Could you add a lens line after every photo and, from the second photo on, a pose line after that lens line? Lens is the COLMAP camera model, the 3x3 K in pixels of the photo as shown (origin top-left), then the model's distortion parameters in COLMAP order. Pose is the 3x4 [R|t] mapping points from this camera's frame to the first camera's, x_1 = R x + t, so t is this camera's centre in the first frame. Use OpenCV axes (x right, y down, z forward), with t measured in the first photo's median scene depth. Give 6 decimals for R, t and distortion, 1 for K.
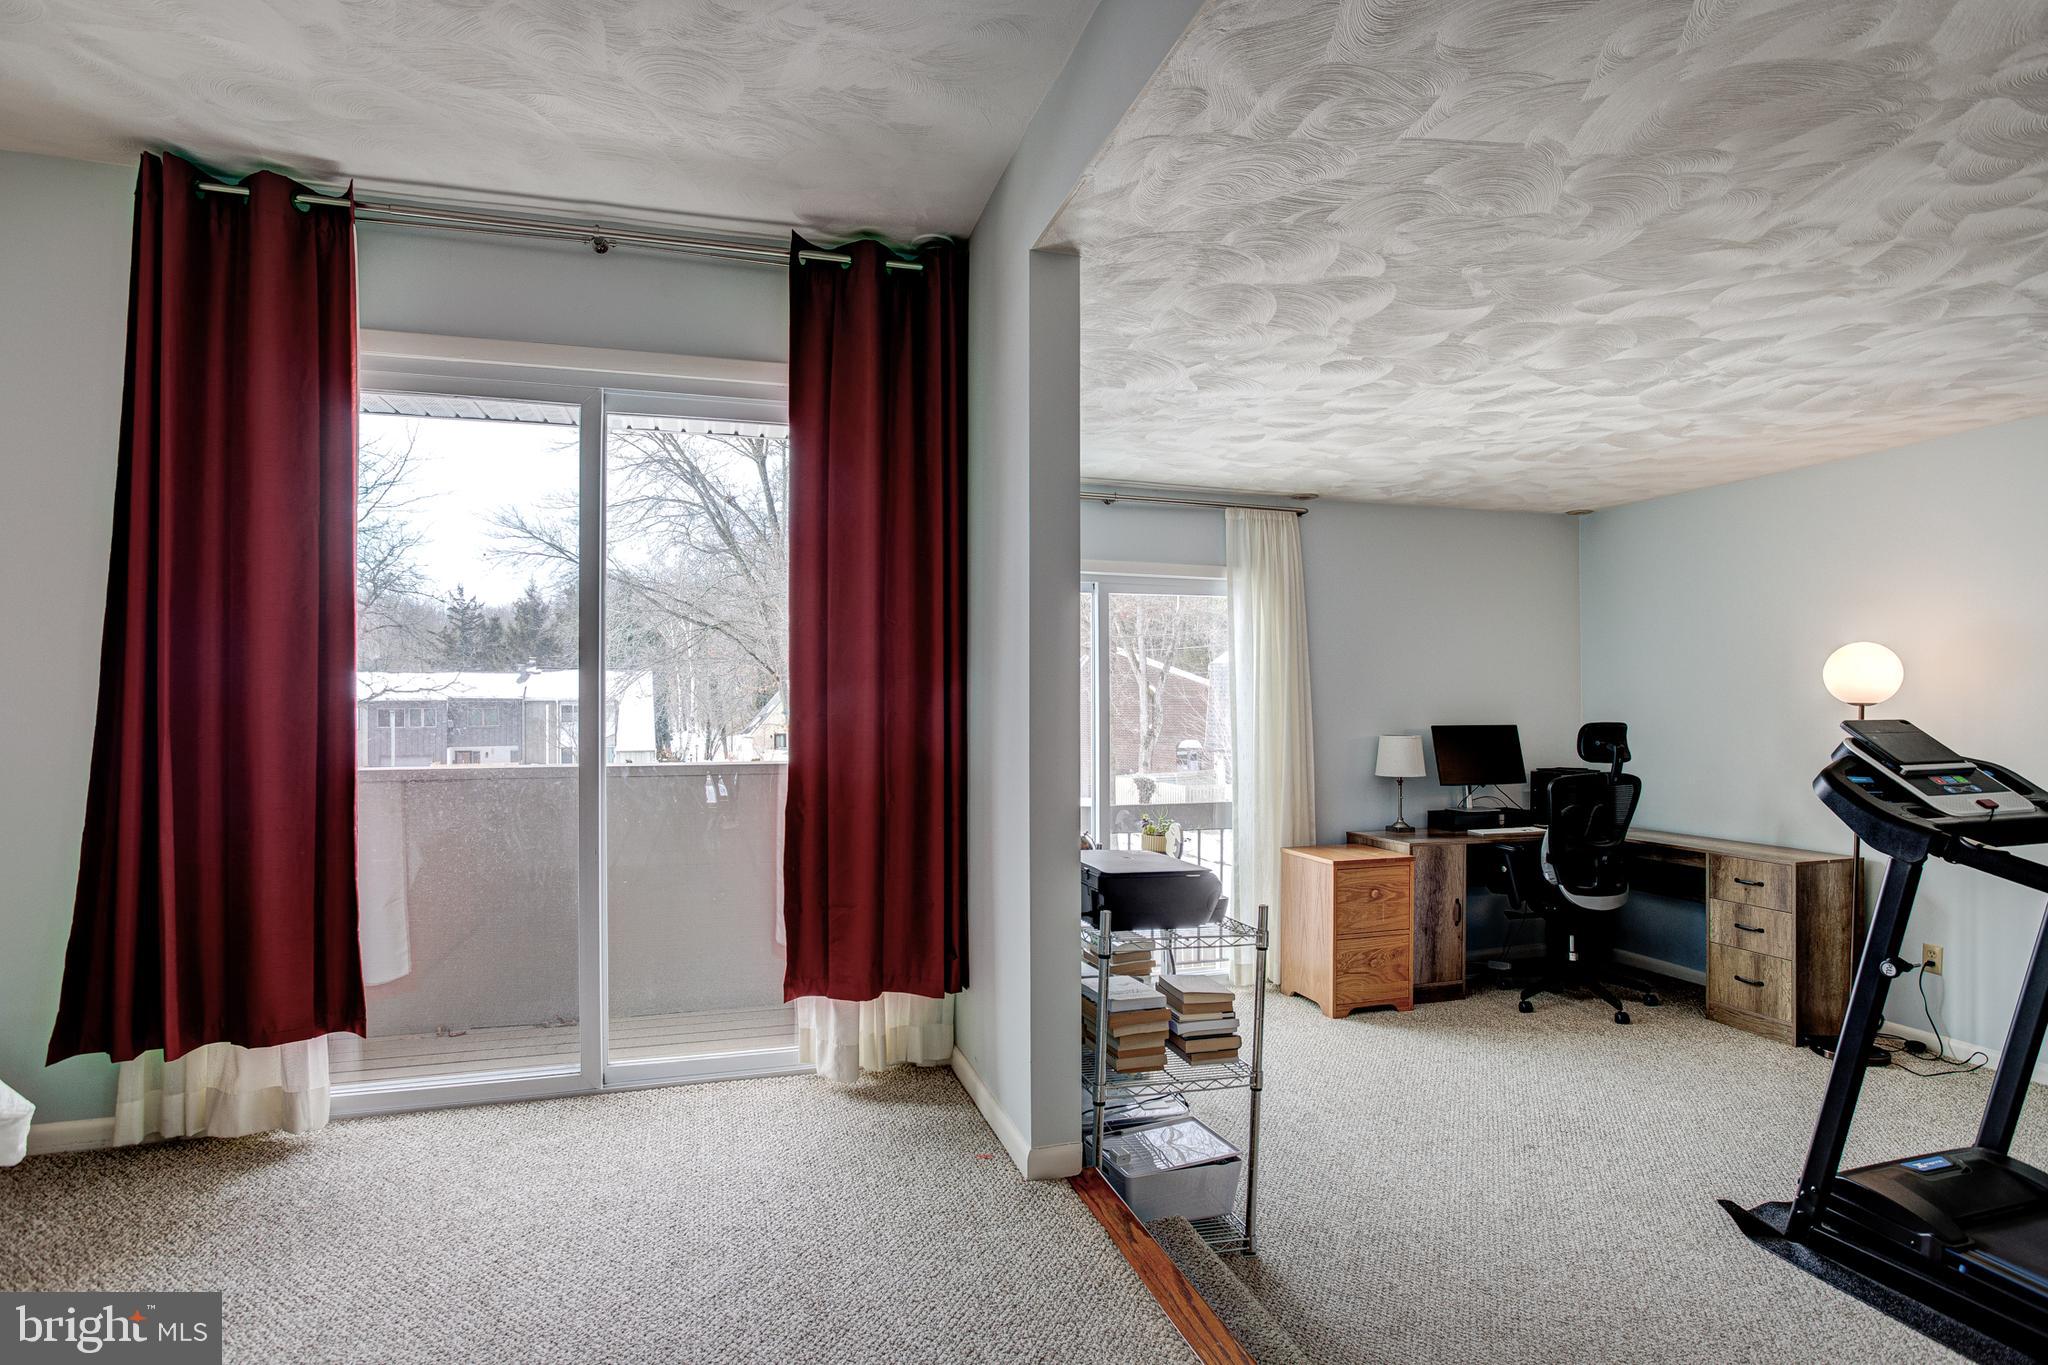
lens RADIAL K [[1047.2, 0, 1030.0], [0, 1047.2, 706.1], [0, 0, 1]] dist [-0.056703, 0.030645]
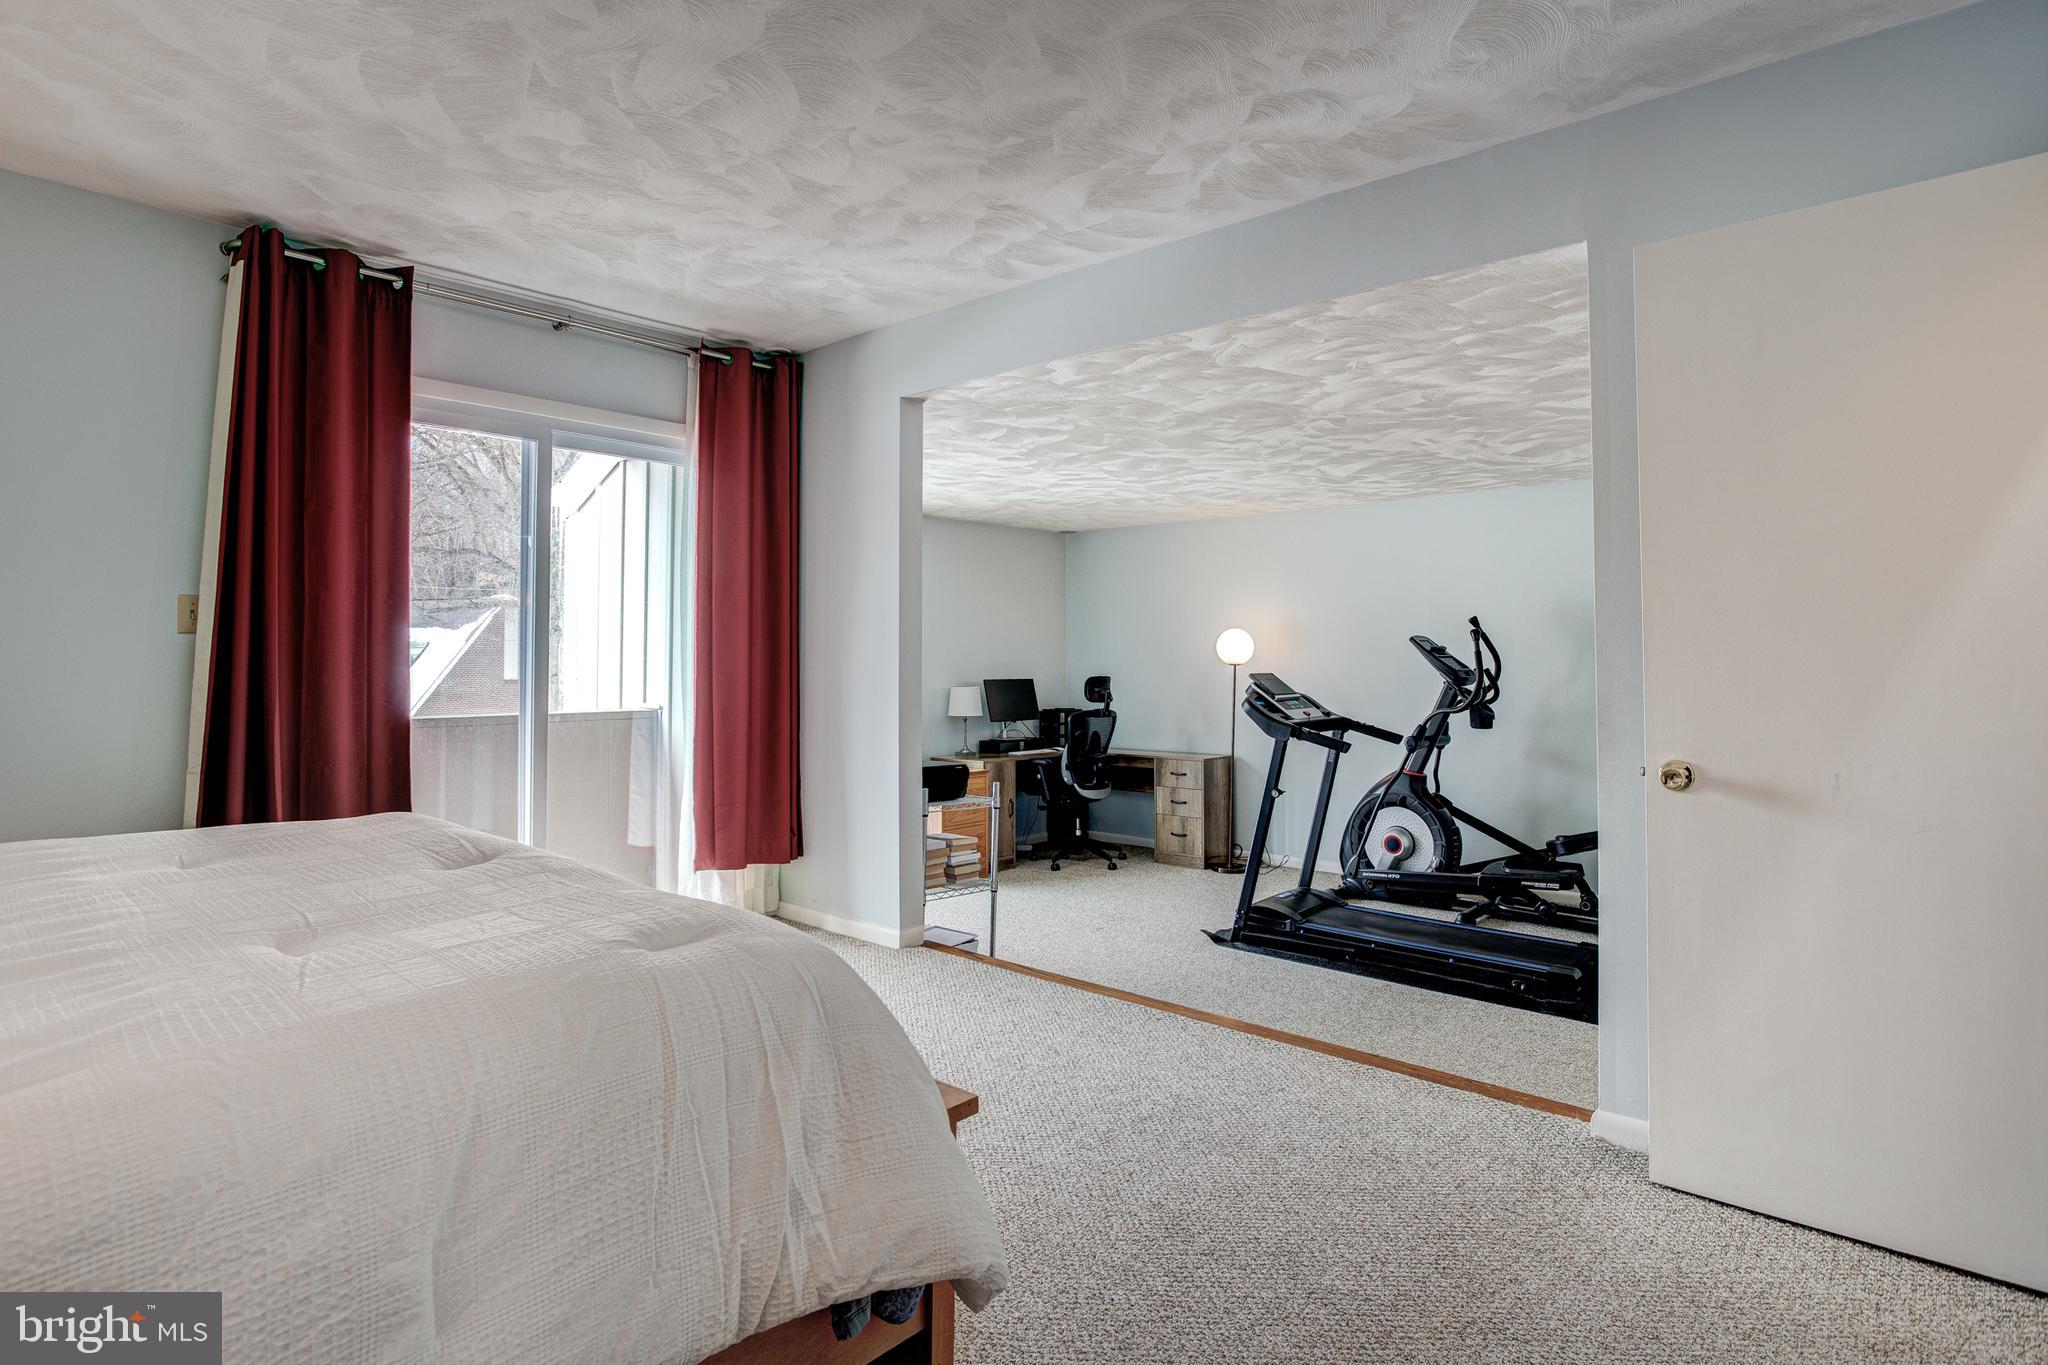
lens RADIAL K [[1048.4, 0, 1019.0], [0, 1048.4, 647.4], [0, 0, 1]] dist [-0.062082, 0.025809]
pose [[0.854428, 0.007558, 0.519514, -0.480576], [0.001082, 0.999866, -0.016325, -0.002493], [-0.519568, 0.014511, 0.854306, -0.367789]]
